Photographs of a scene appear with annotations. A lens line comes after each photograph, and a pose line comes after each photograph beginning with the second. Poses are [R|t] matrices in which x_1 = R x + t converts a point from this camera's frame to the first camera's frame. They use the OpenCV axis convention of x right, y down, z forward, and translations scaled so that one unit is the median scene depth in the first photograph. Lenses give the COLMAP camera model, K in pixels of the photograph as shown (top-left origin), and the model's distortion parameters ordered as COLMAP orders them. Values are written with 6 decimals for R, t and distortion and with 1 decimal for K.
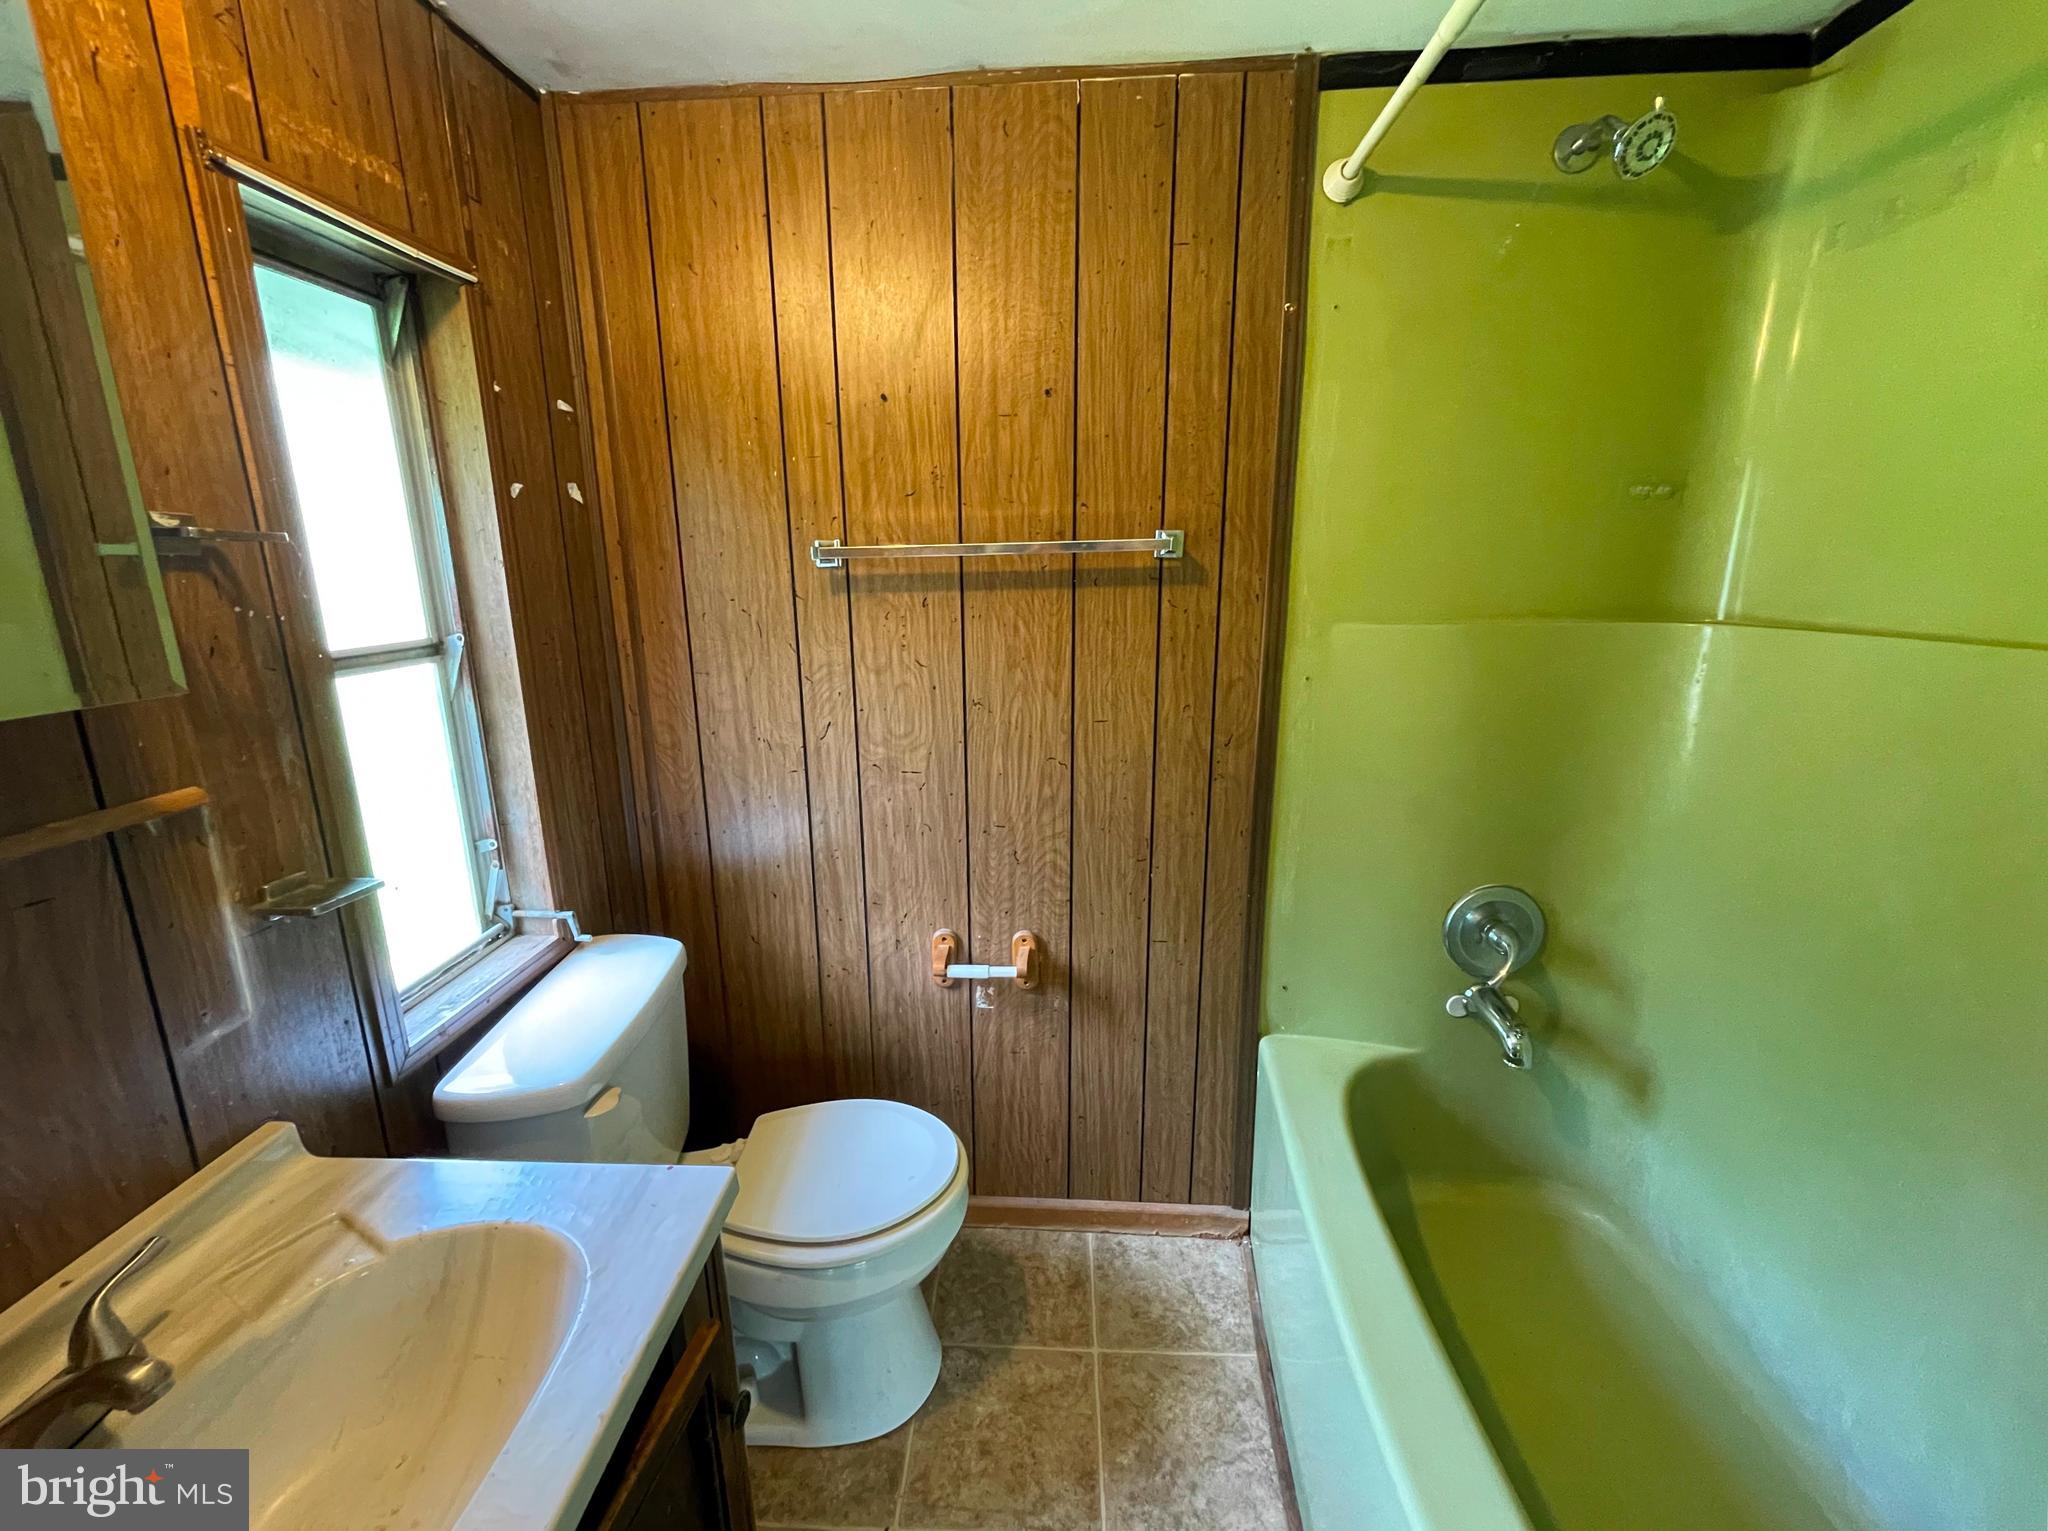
lens RADIAL K [[845.8, 0, 1026.7], [0, 845.8, 763.7], [0, 0, 1]] dist [-0.002373, 0.000916]
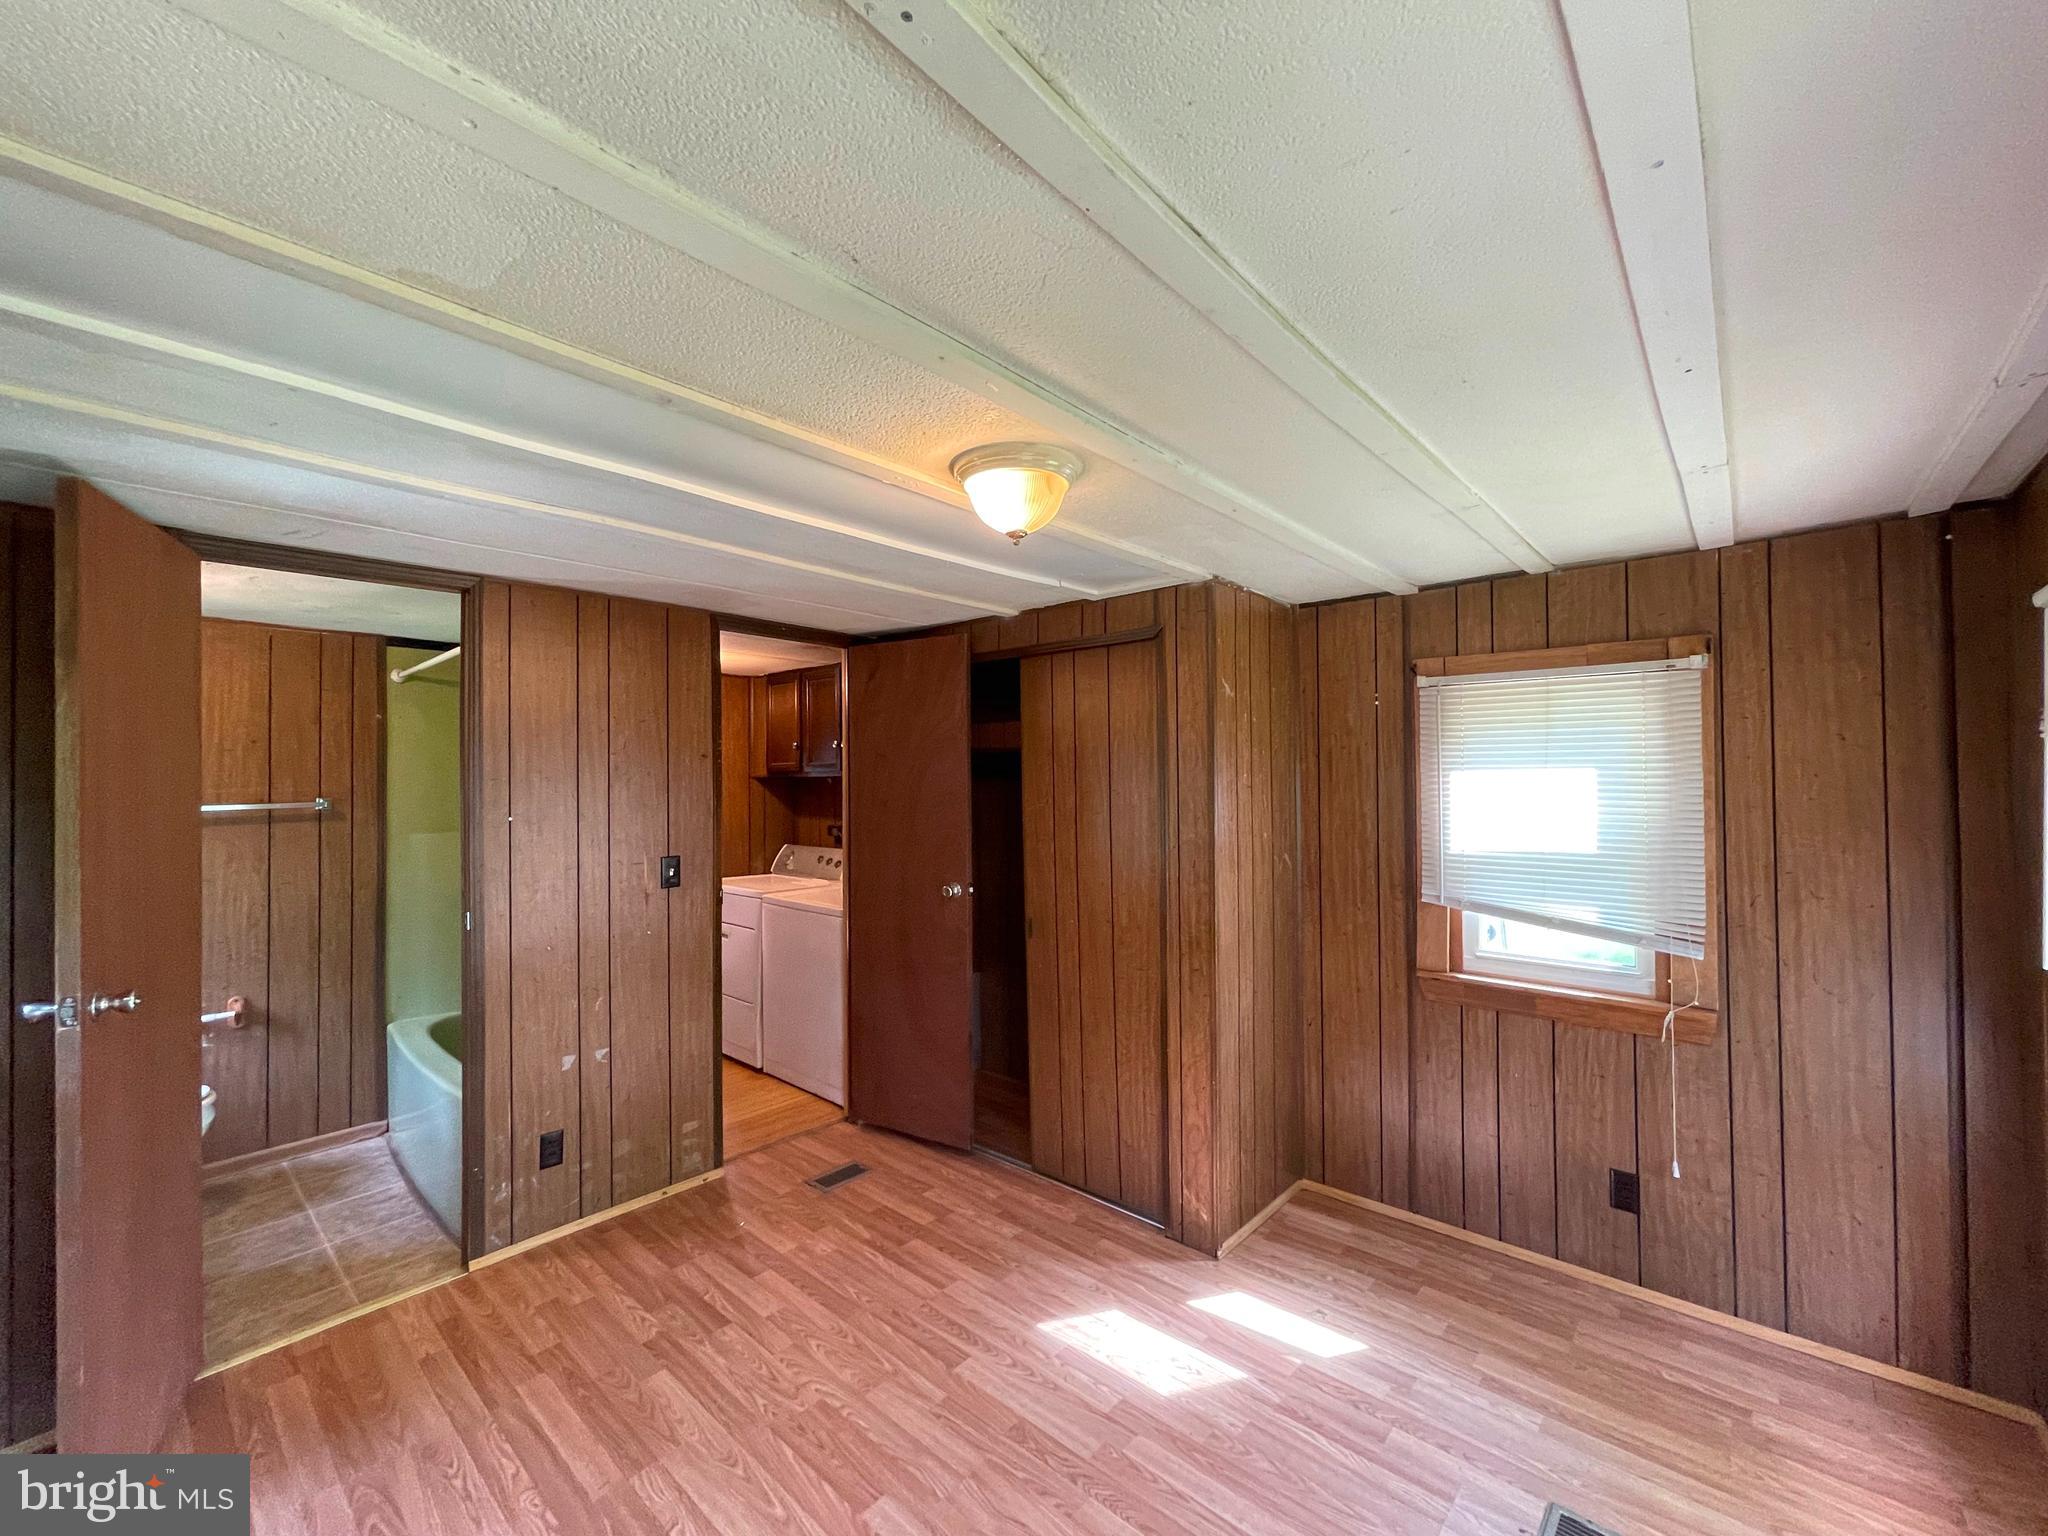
lens RADIAL K [[845.8, 0, 1042.0], [0, 845.8, 767.0], [0, 0, 1]] dist [-0.002373, 0.000916]
pose [[0.630153, 0.010166, 0.776405, -0.355596], [0.183536, 0.969629, -0.161660, 0.345568], [-0.754468, 0.244369, 0.609148, -1.753514]]
